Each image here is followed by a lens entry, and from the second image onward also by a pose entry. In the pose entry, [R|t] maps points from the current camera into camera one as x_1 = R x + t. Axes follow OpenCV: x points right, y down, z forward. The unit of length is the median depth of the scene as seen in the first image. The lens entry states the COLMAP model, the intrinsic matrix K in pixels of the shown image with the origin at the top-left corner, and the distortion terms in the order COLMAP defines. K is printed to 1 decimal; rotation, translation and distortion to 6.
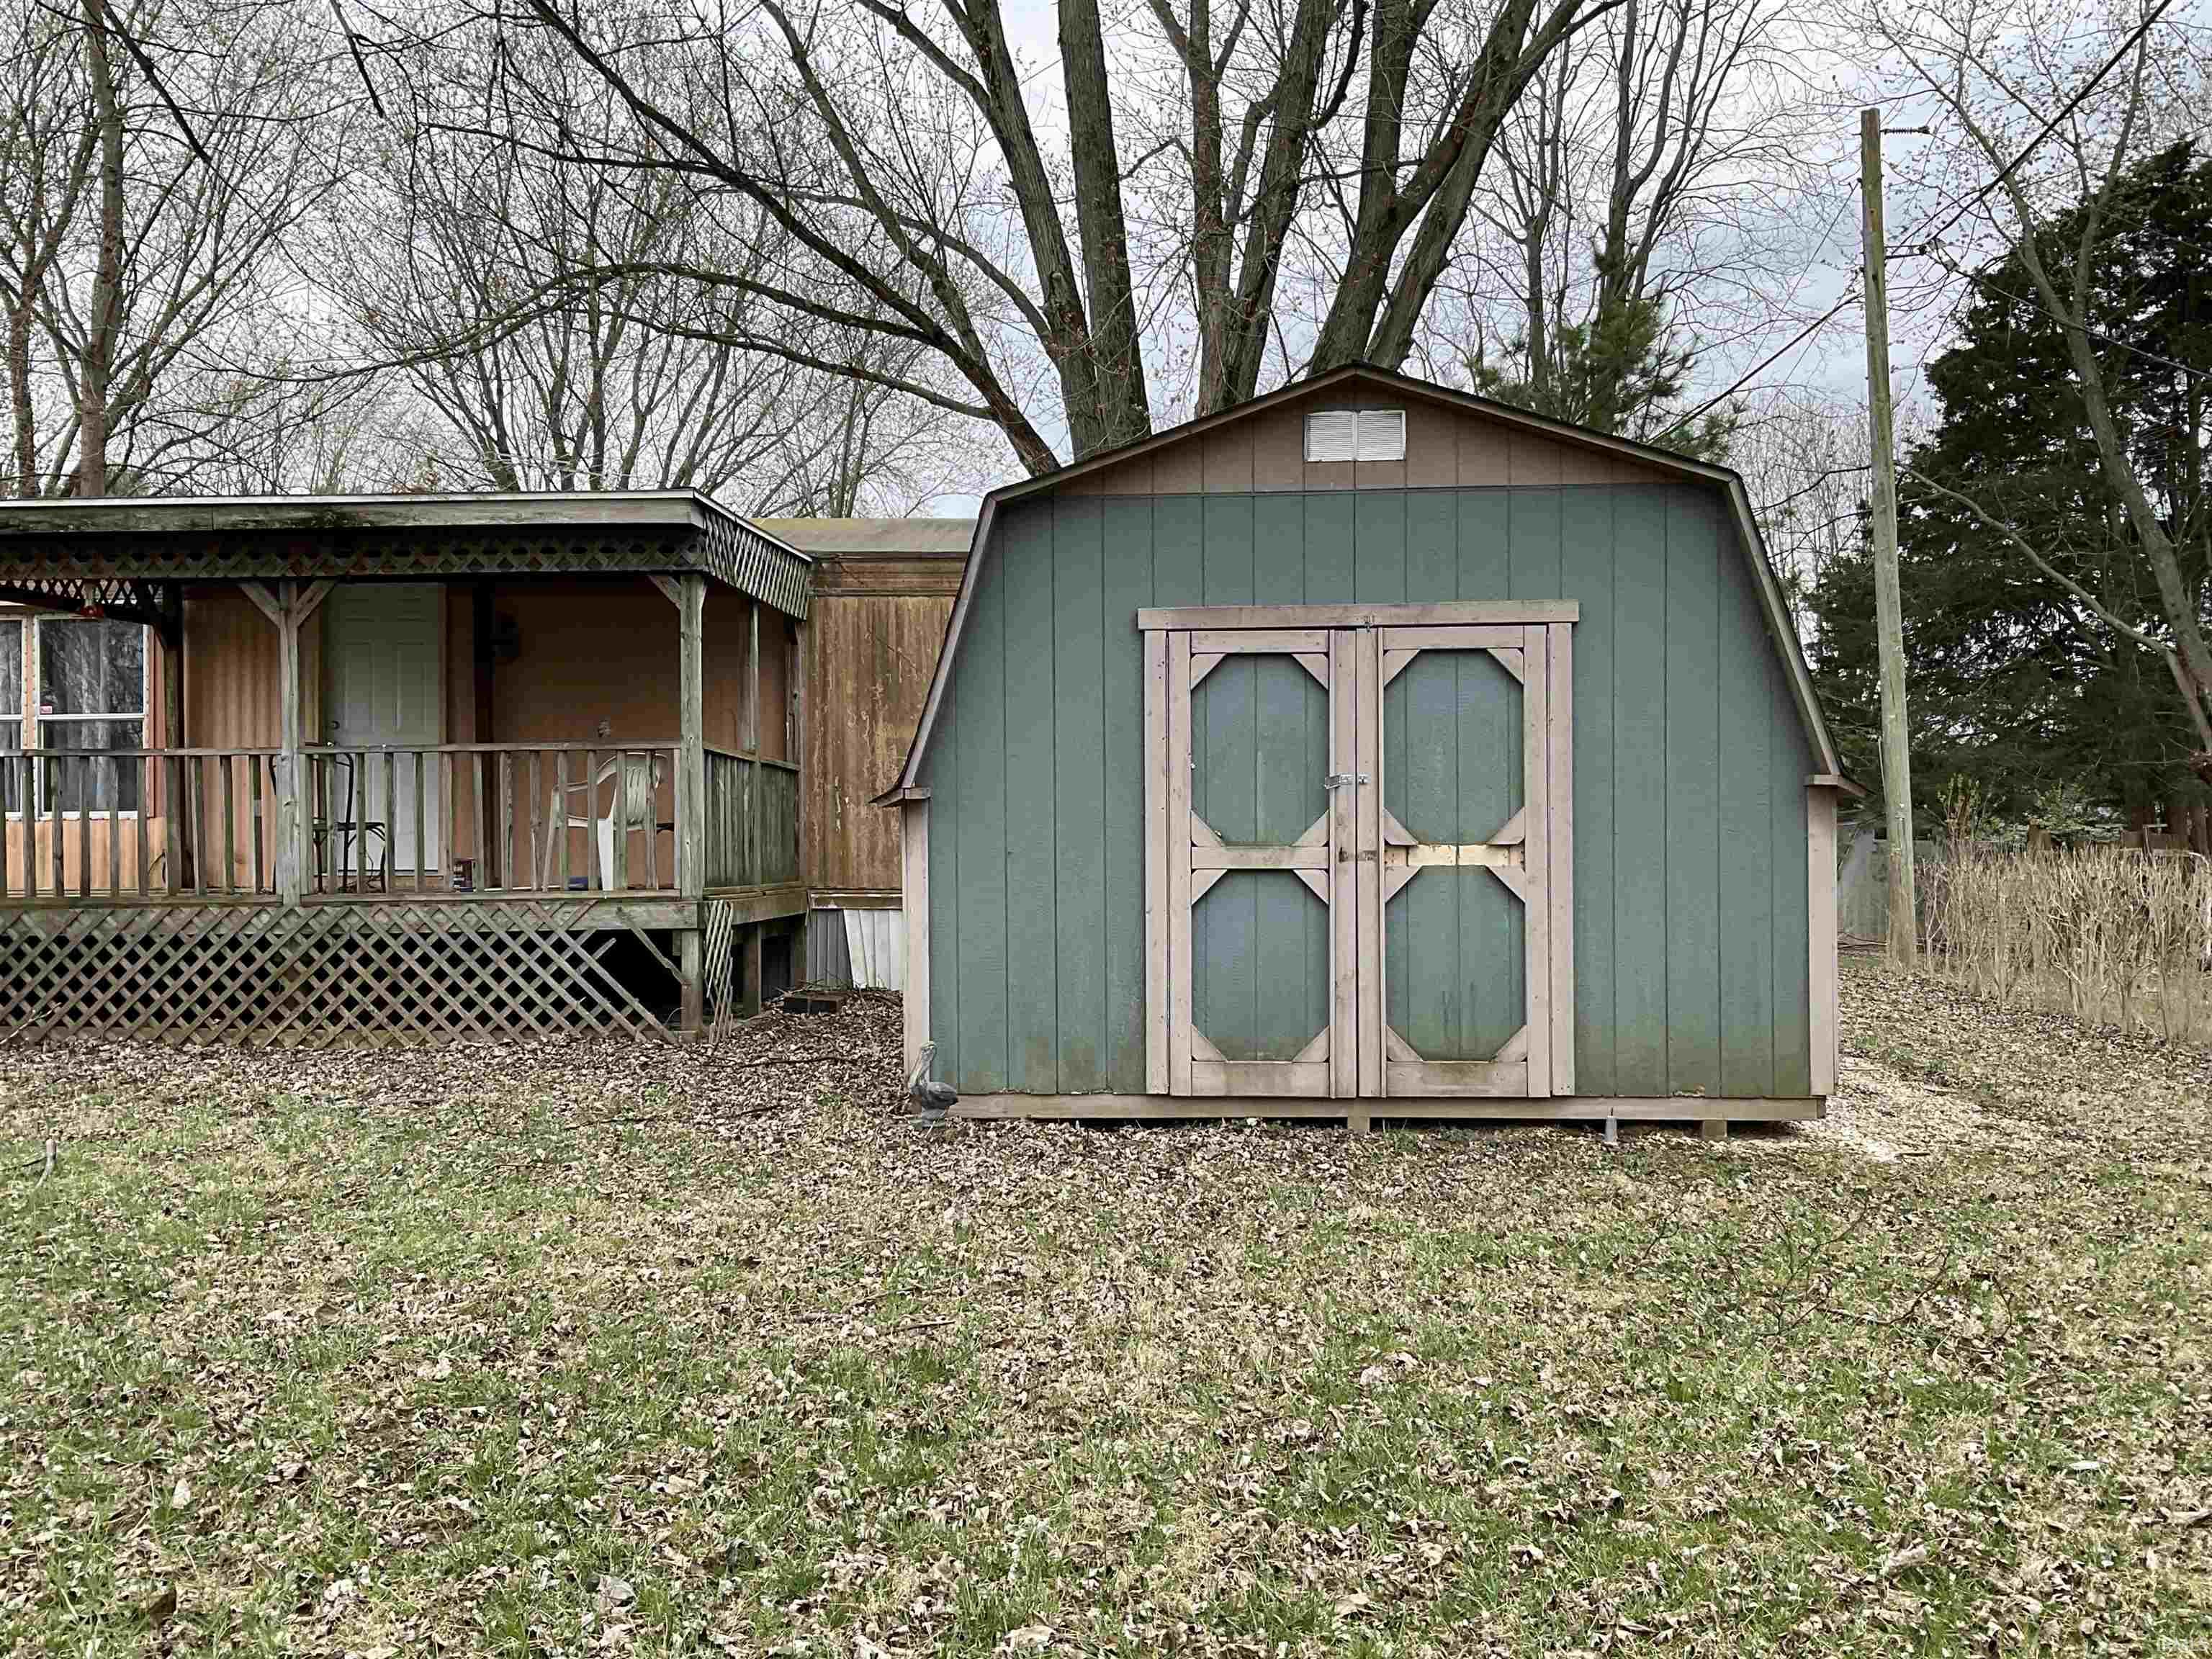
lens RADIAL K [[2040.4, 0, 1104.6], [0, 2040.4, 819.1], [0, 0, 1]] dist [0.082249, 0.000000]
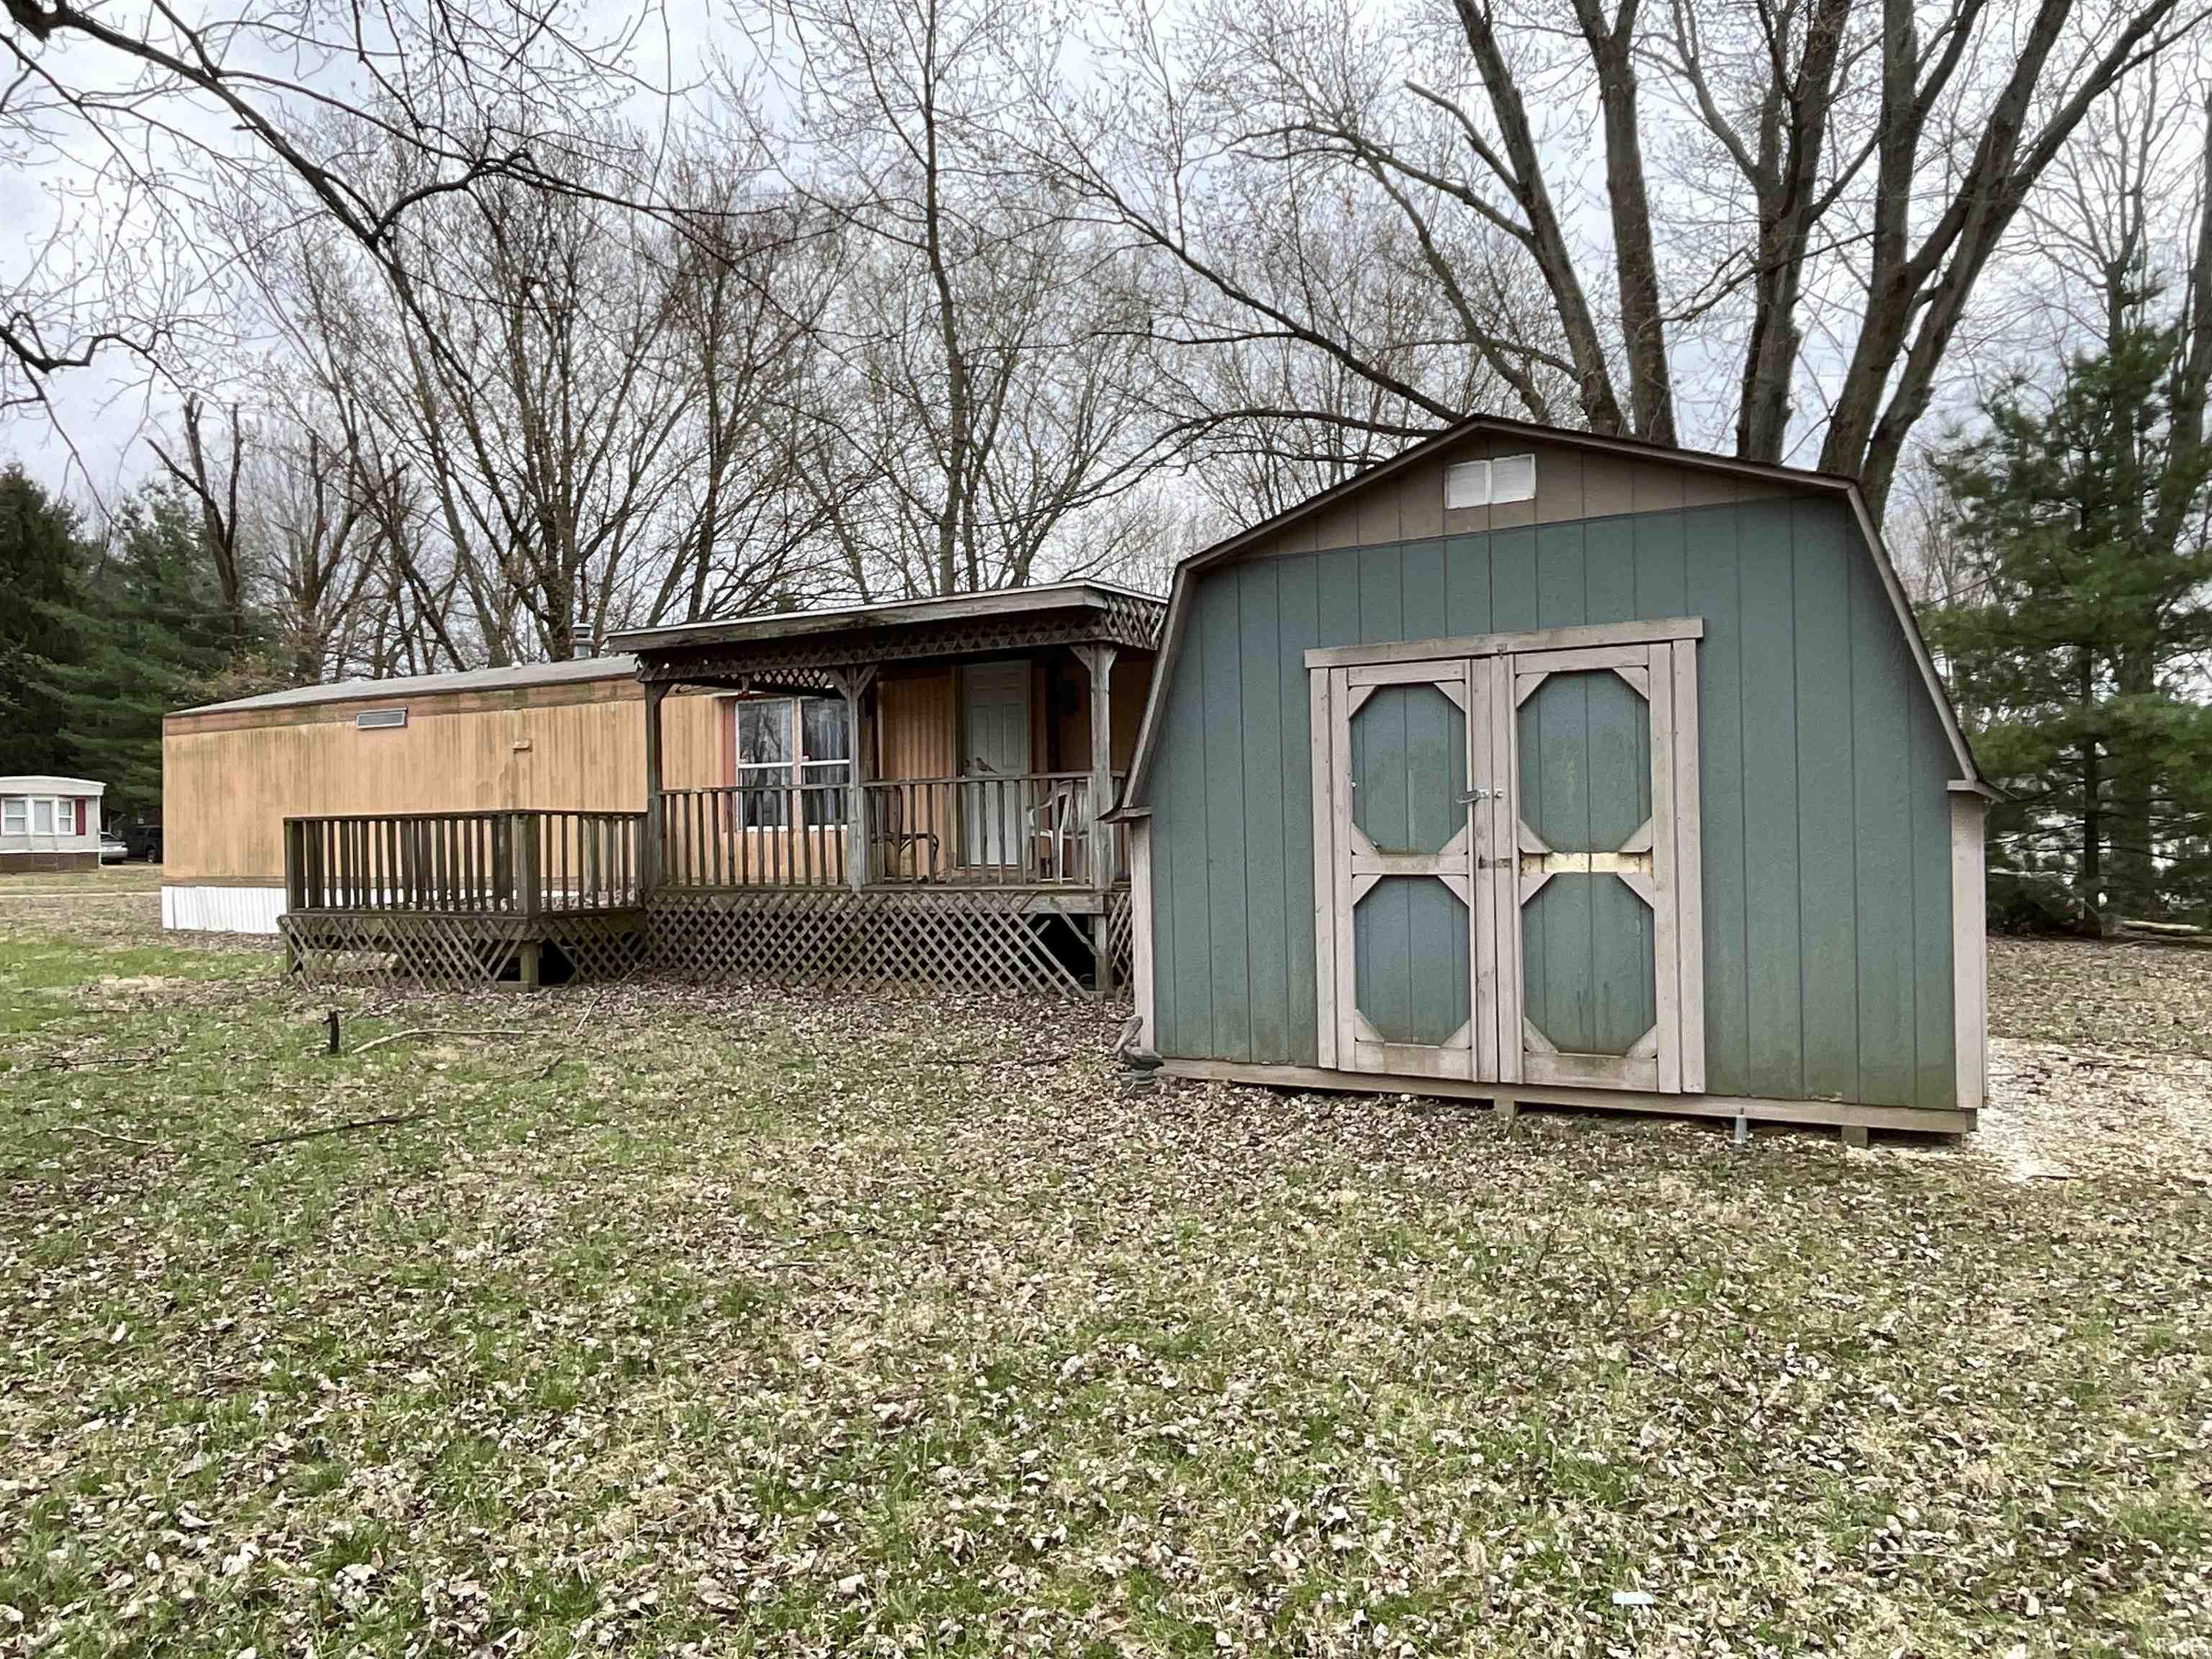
lens RADIAL K [[1503.1, 0, 1102.3], [0, 1503.1, 819.1], [0, 0, 1]] dist [-0.002923, -0.014335]
pose [[0.895228, -0.012350, -0.445436, 0.290380], [0.013270, 0.999911, -0.001053, -0.007670], [0.445410, -0.004968, 0.895313, 0.179726]]
